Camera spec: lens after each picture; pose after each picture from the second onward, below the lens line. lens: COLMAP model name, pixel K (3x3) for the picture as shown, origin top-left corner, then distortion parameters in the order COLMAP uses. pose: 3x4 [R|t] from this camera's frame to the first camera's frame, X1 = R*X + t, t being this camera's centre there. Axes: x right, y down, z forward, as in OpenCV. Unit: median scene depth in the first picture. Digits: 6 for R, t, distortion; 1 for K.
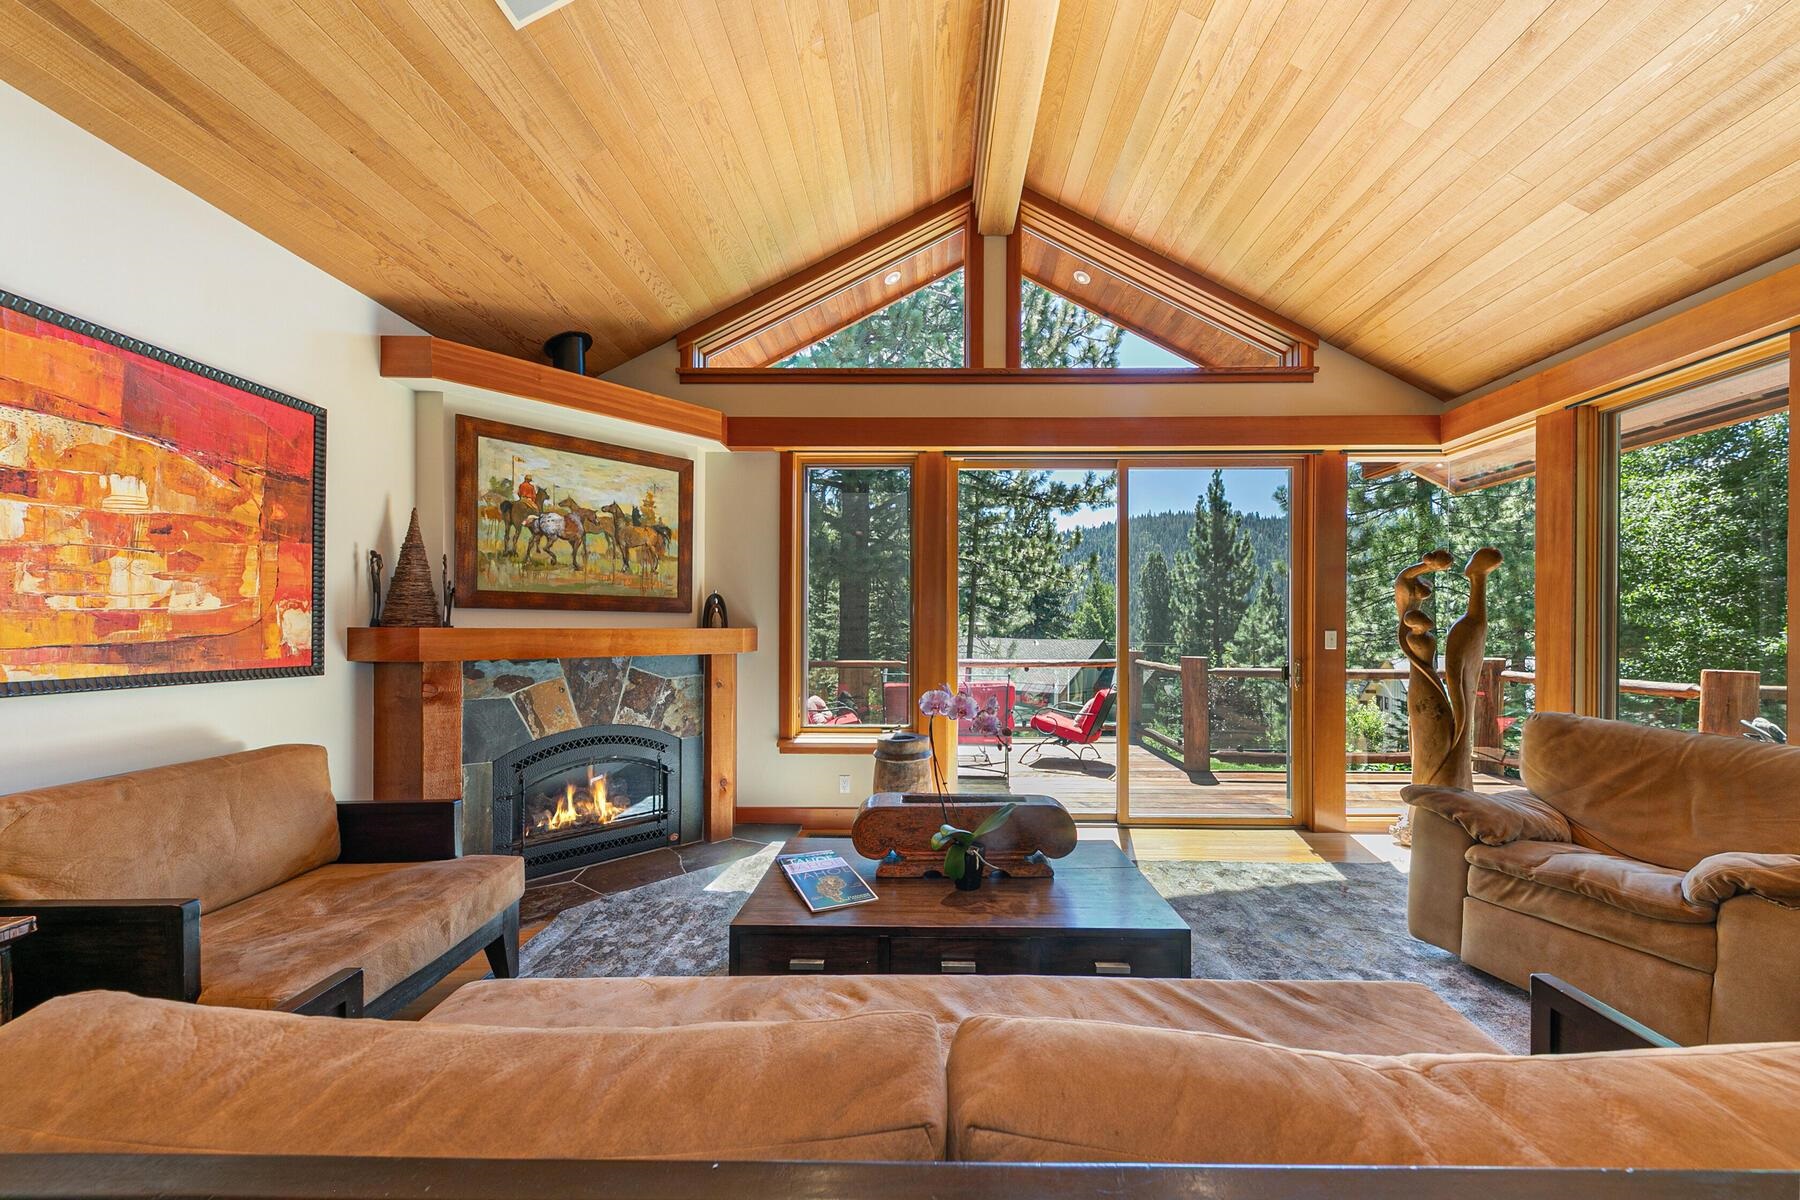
lens RADIAL K [[642.3, 0, 911.2], [0, 642.3, 628.8], [0, 0, 1]] dist [-0.001384, -0.000479]
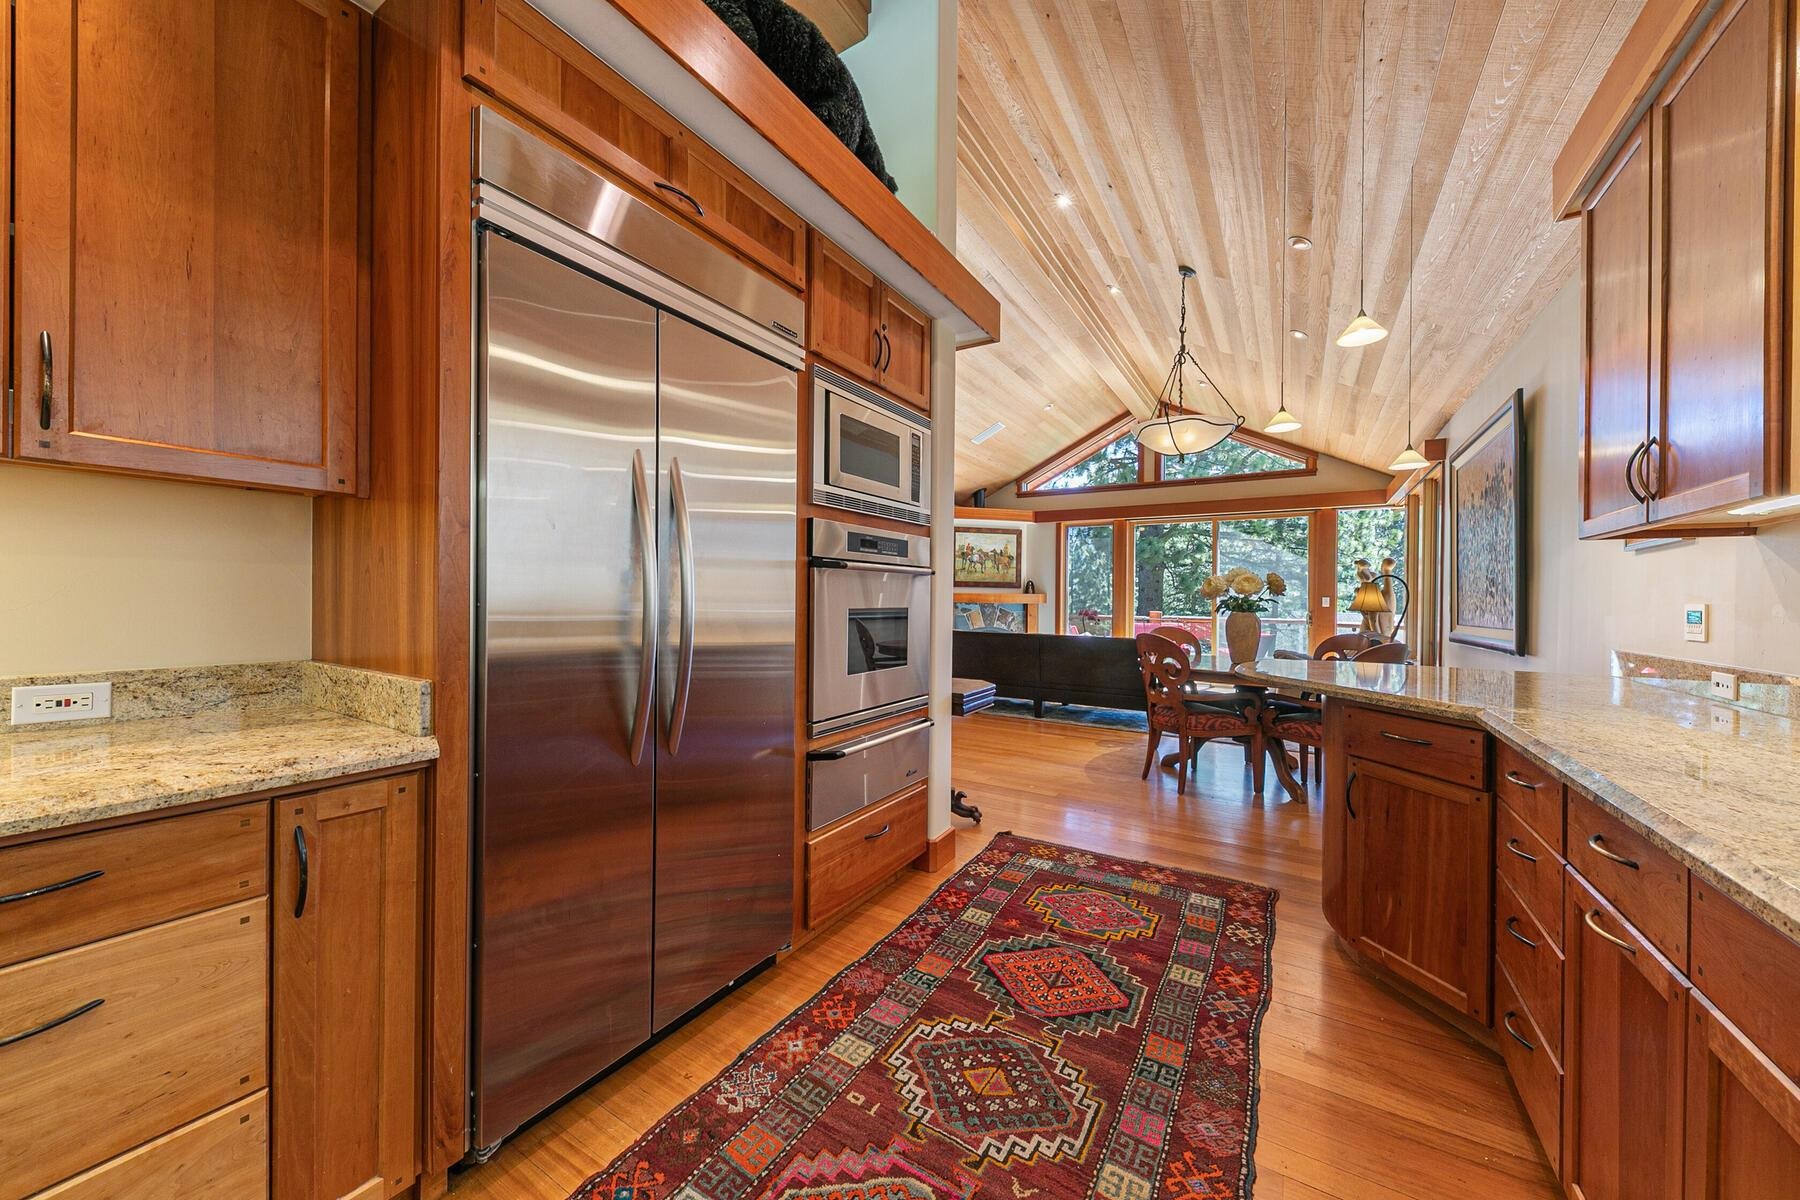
lens RADIAL K [[642.3, 0, 904.8], [0, 642.3, 593.6], [0, 0, 1]] dist [-0.001384, -0.000479]
pose [[0.870387, 0.006328, -0.492328, 0.614320], [-0.008584, 0.999960, -0.002322, 0.009670], [0.492294, 0.006247, 0.870407, -1.732872]]
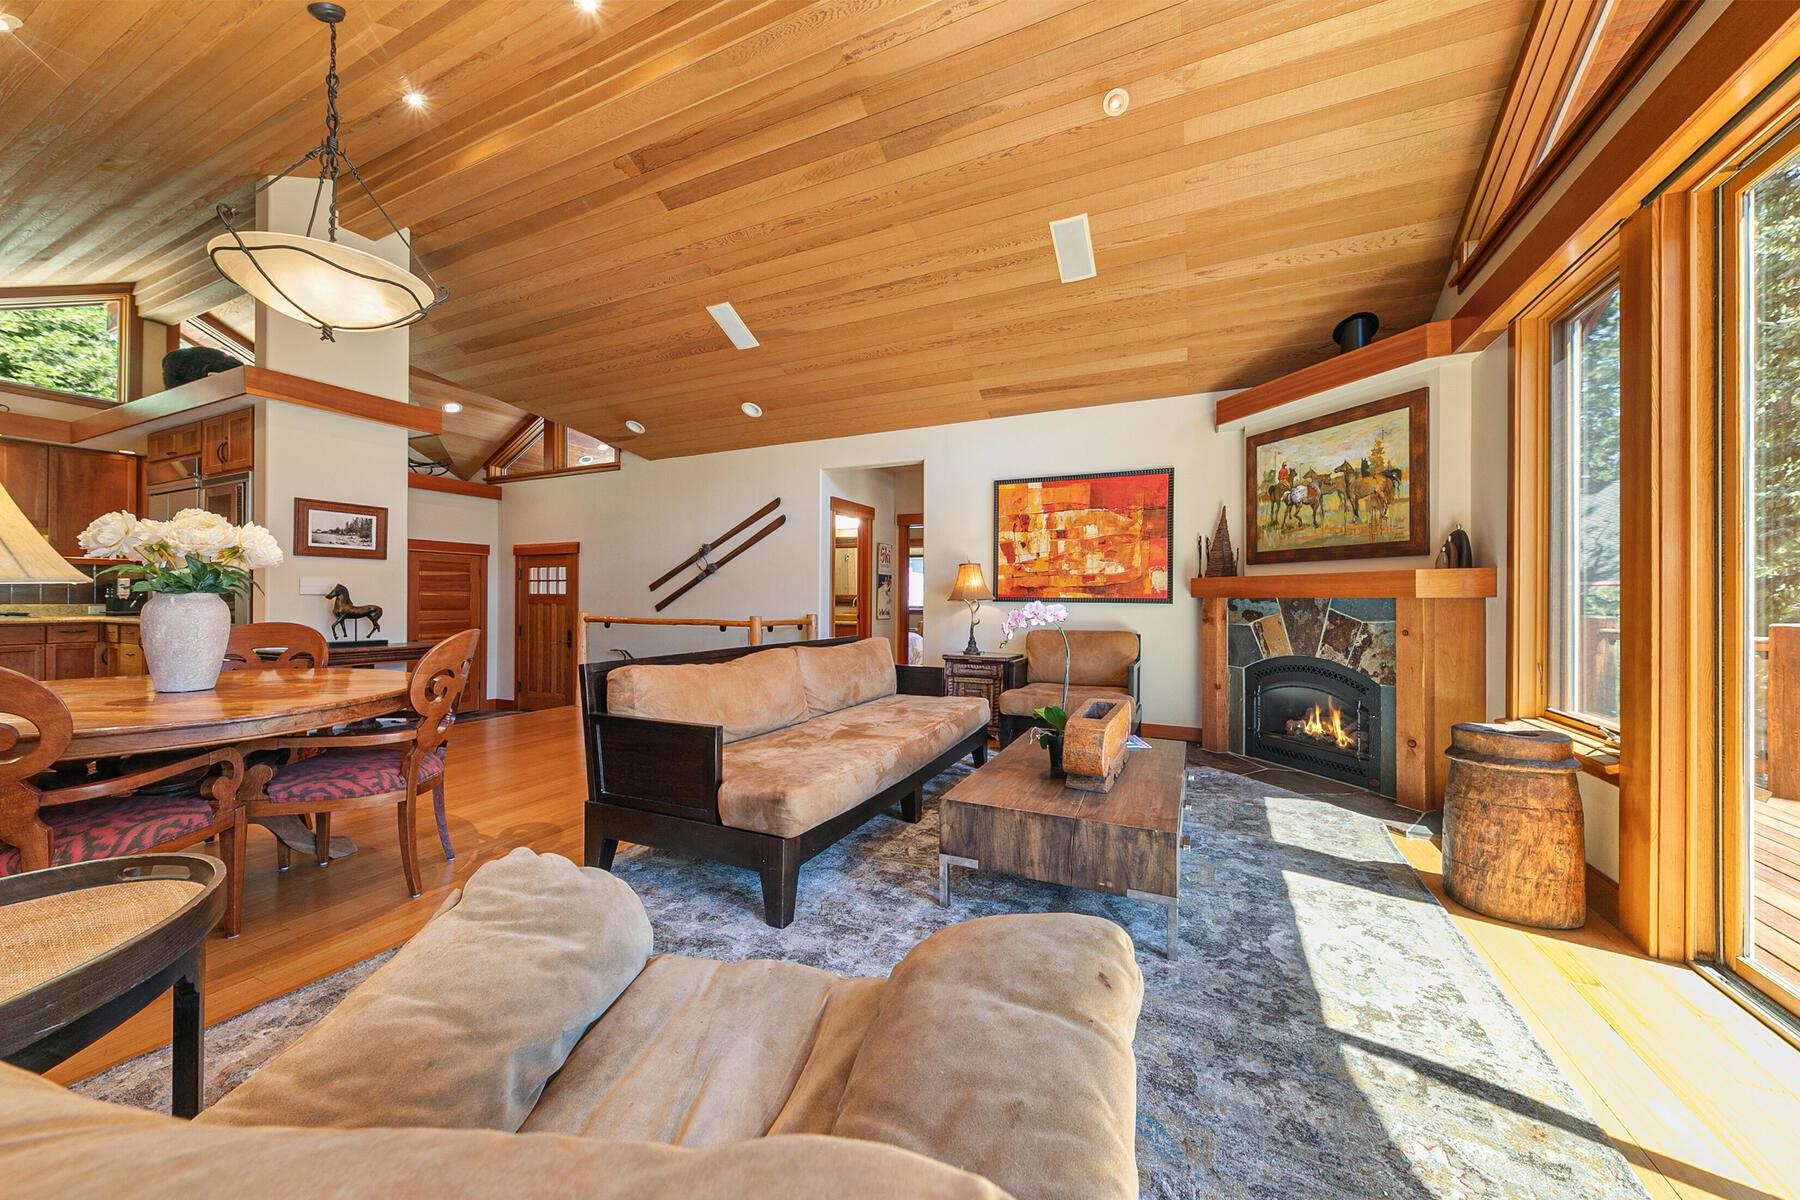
lens RADIAL K [[642.3, 0, 904.0], [0, 642.3, 595.5], [0, 0, 1]] dist [-0.001384, -0.000479]
pose [[-0.424855, -0.009371, -0.905213, 0.913310], [-0.006293, 0.999953, -0.007398, 0.050531], [0.905240, 0.002554, -0.424893, 0.827967]]
